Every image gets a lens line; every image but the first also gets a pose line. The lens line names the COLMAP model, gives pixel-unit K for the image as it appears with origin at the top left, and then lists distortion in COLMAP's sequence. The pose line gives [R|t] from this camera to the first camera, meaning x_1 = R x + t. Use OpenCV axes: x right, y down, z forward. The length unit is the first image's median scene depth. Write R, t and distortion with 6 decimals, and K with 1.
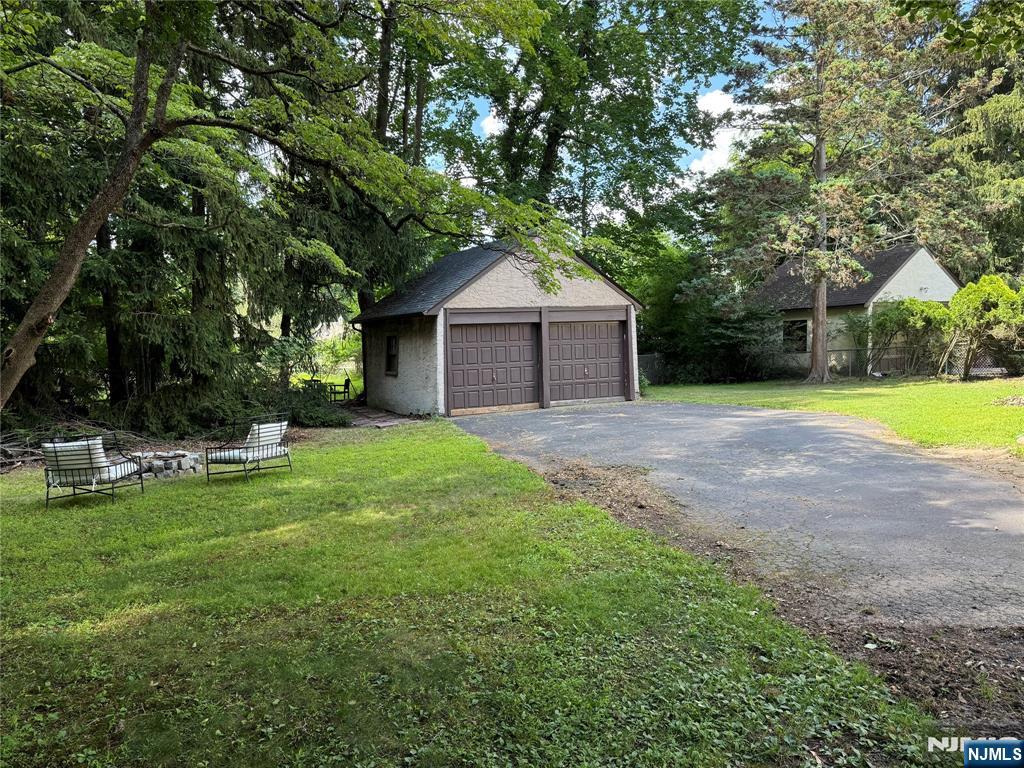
lens RADIAL K [[713.2, 0, 516.6], [0, 713.2, 389.1], [0, 0, 1]] dist [0.097433, -0.132064]
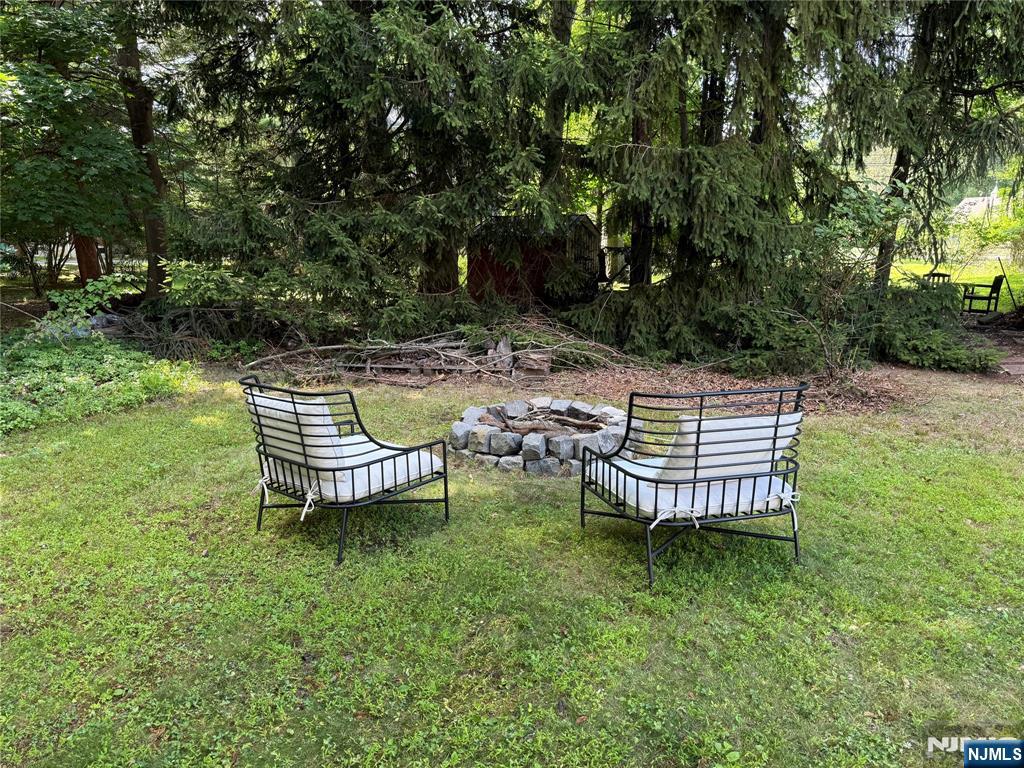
lens RADIAL K [[713.2, 0, 516.6], [0, 713.2, 389.1], [0, 0, 1]] dist [0.097433, -0.132064]
pose [[0.694645, 0.169157, -0.699181, -0.104813], [-0.058251, 0.981994, 0.179707, -0.008821], [0.716990, -0.084104, 0.691991, 0.391939]]
